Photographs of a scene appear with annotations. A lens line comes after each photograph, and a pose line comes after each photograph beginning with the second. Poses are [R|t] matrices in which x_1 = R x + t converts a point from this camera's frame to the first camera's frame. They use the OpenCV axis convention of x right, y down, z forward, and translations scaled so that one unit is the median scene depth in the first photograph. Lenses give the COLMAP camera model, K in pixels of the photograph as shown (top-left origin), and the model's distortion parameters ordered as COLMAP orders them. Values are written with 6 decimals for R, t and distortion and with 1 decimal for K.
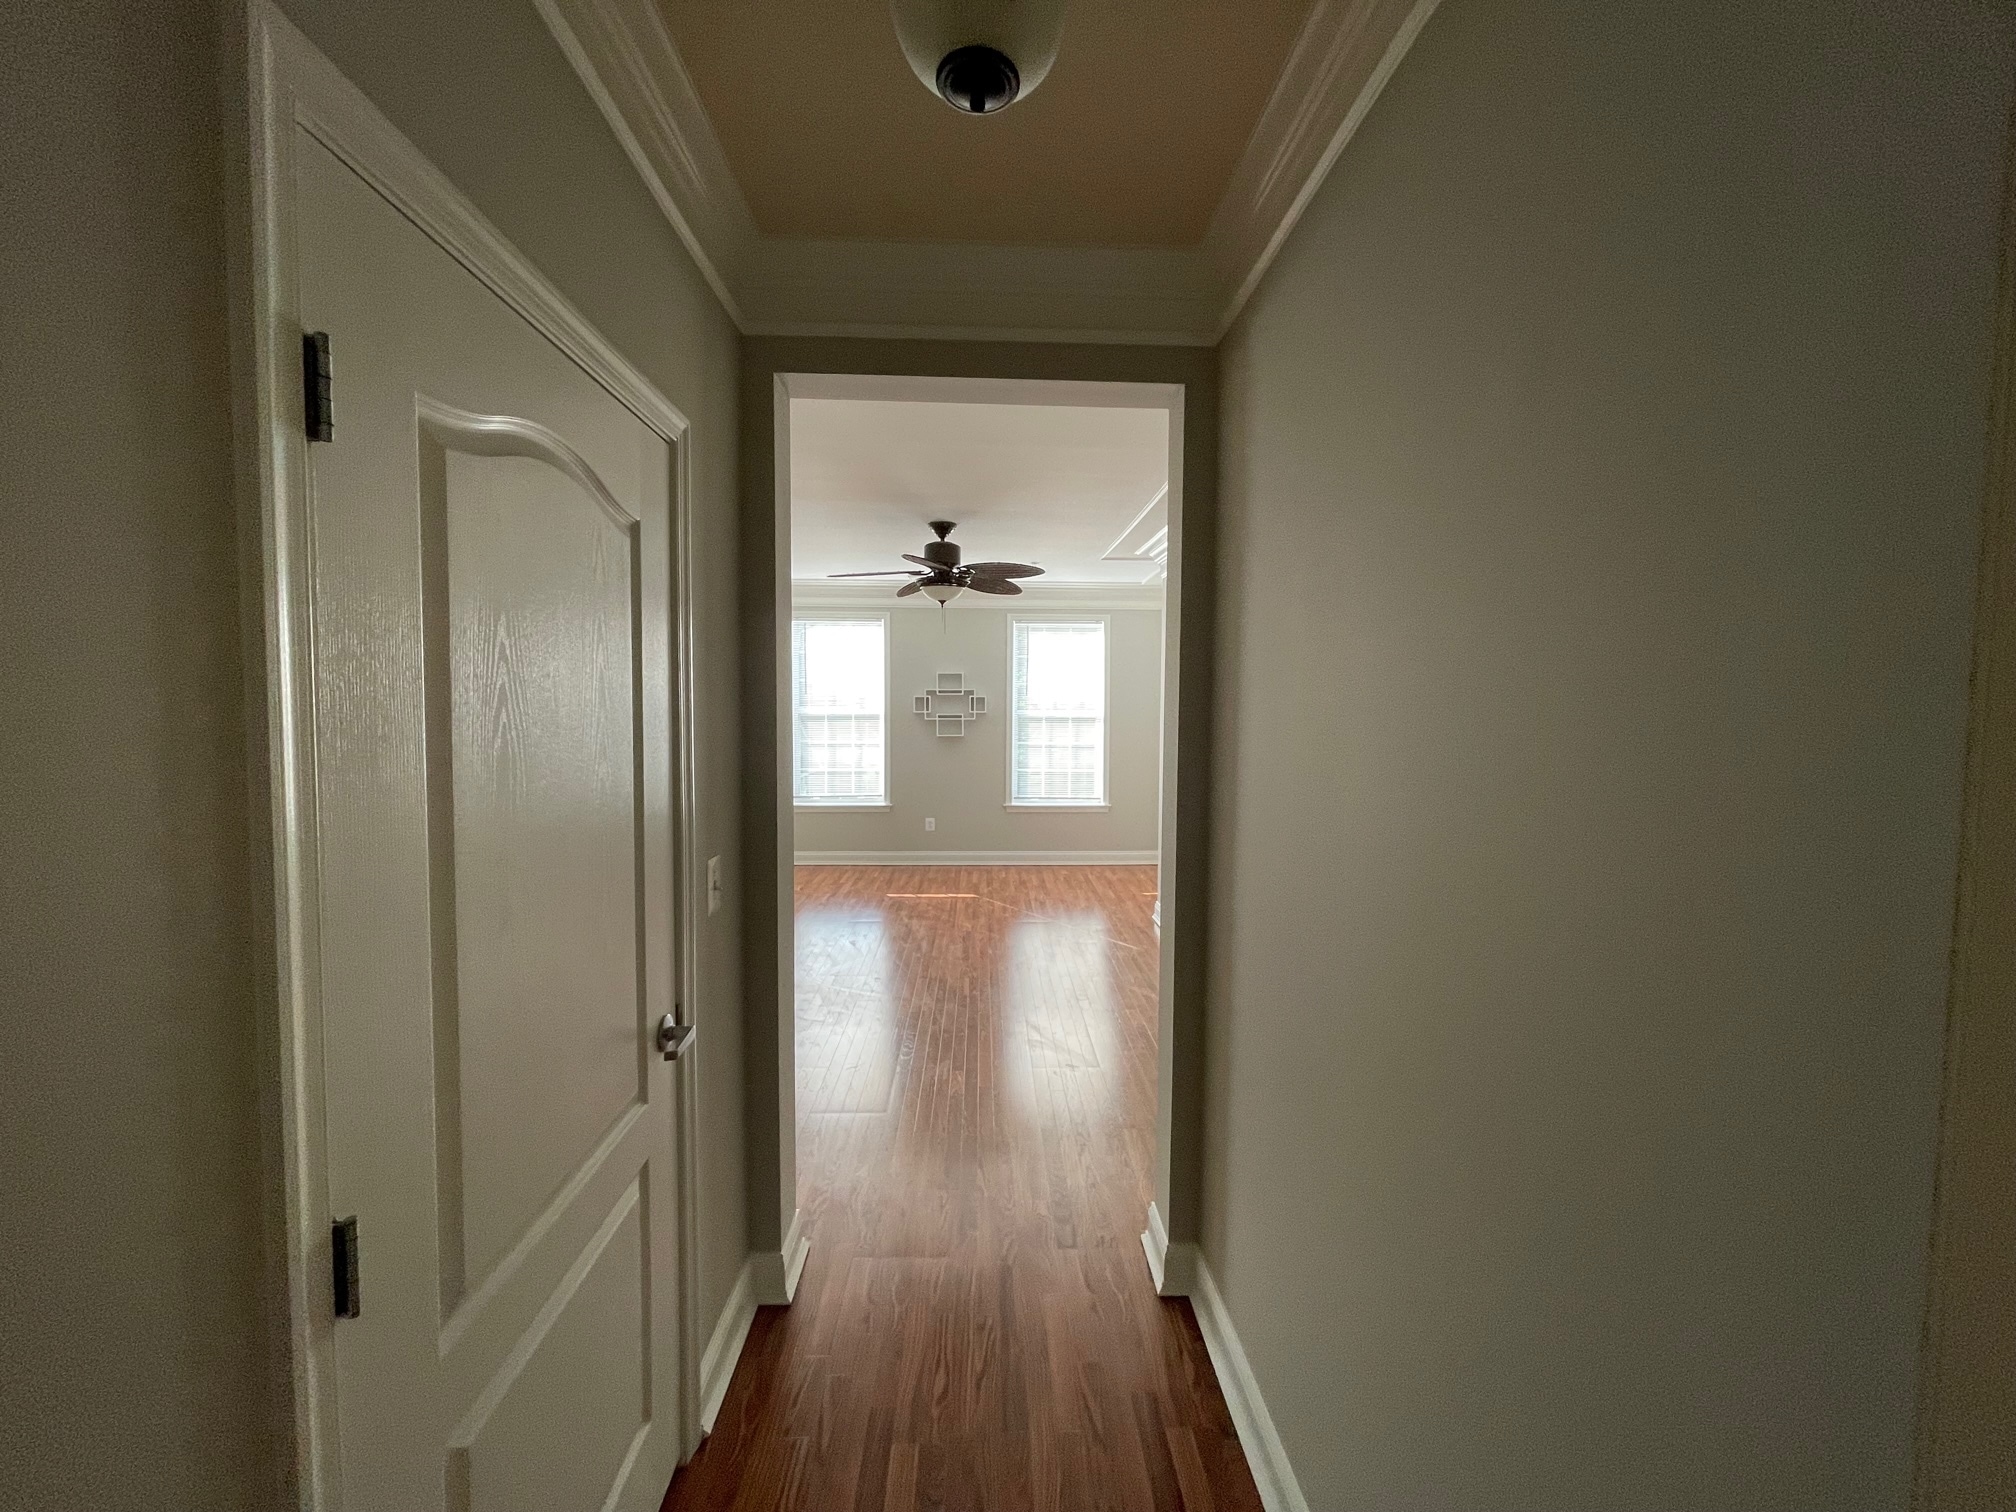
lens RADIAL K [[812.4, 0, 1011.6], [0, 812.4, 748.8], [0, 0, 1]] dist [-0.000641, -0.000447]
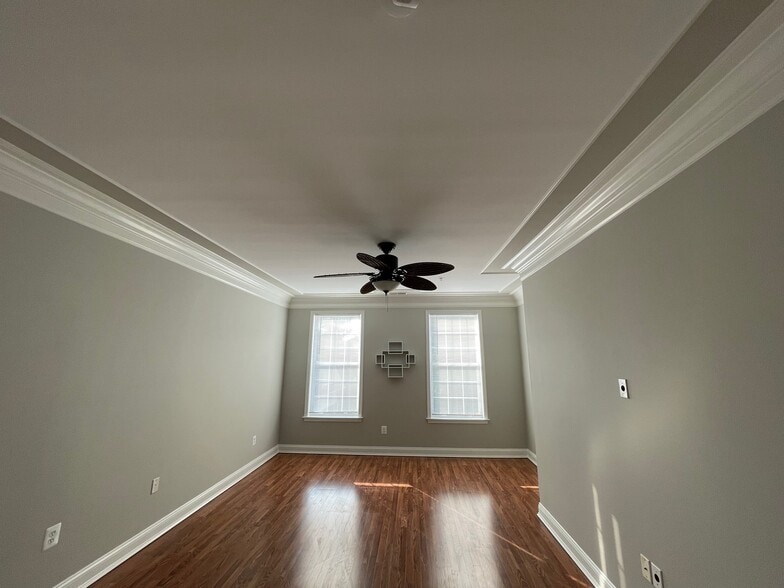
lens RADIAL K [[315.9, 0, 395.0], [0, 315.9, 290.8], [0, 0, 1]] dist [-0.000641, -0.000447]
pose [[0.995741, -0.022335, -0.089450, -0.009963], [-0.002199, 0.964182, -0.265231, -0.015295], [0.092171, 0.264298, 0.960027, 0.282300]]
